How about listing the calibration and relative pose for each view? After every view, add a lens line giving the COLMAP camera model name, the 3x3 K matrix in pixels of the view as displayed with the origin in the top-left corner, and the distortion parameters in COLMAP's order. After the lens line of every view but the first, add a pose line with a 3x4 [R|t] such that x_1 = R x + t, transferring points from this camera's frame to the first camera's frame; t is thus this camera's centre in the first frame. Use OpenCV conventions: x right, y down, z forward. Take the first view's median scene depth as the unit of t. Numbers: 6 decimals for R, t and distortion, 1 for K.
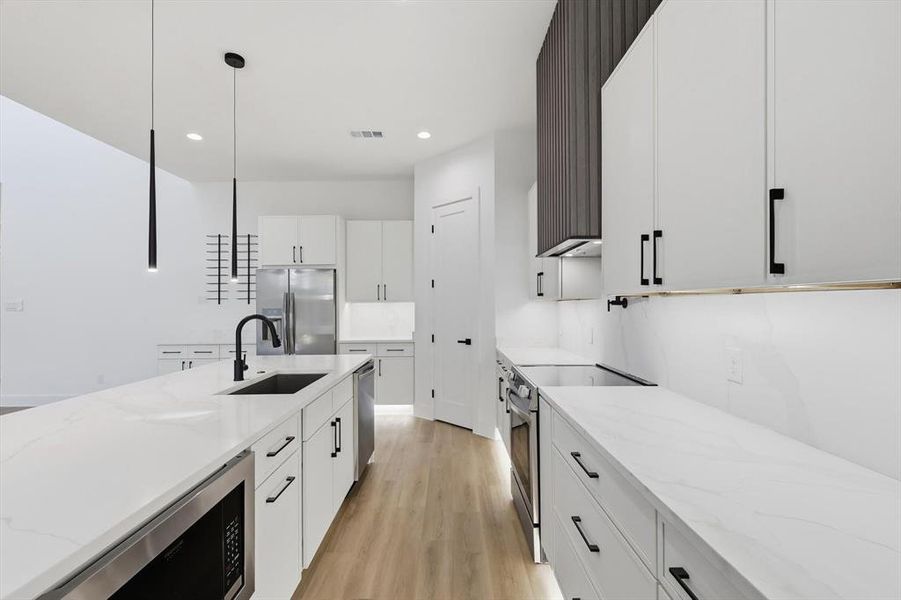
lens RADIAL K [[403.7, 0, 451.9], [0, 403.7, 300.6], [0, 0, 1]] dist [0.002463, -0.001576]
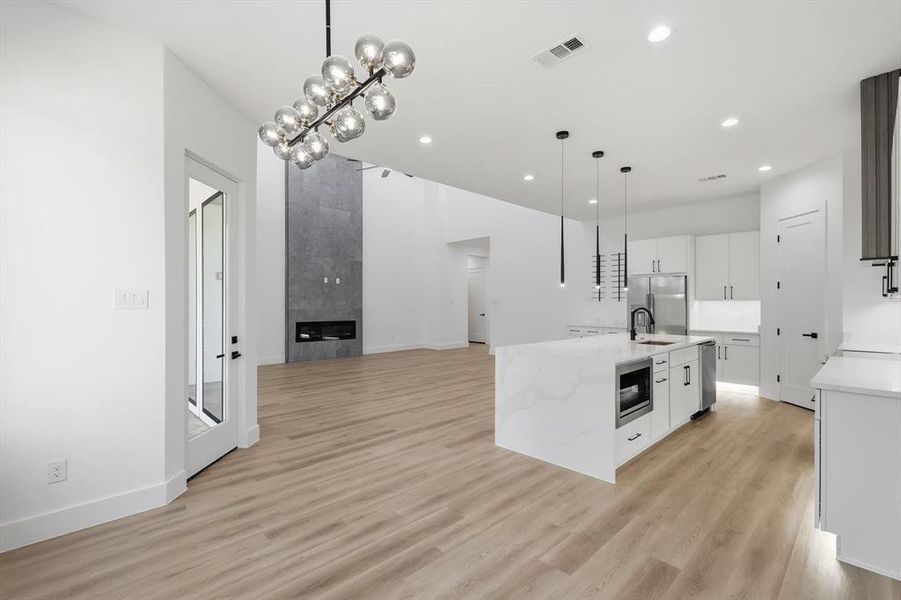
lens RADIAL K [[403.7, 0, 452.8], [0, 403.7, 299.2], [0, 0, 1]] dist [0.002463, -0.001576]
pose [[0.694087, 0.001458, -0.719889, 0.136174], [0.001026, 0.999995, 0.003015, -0.005004], [0.719890, -0.002831, 0.694082, -0.480408]]
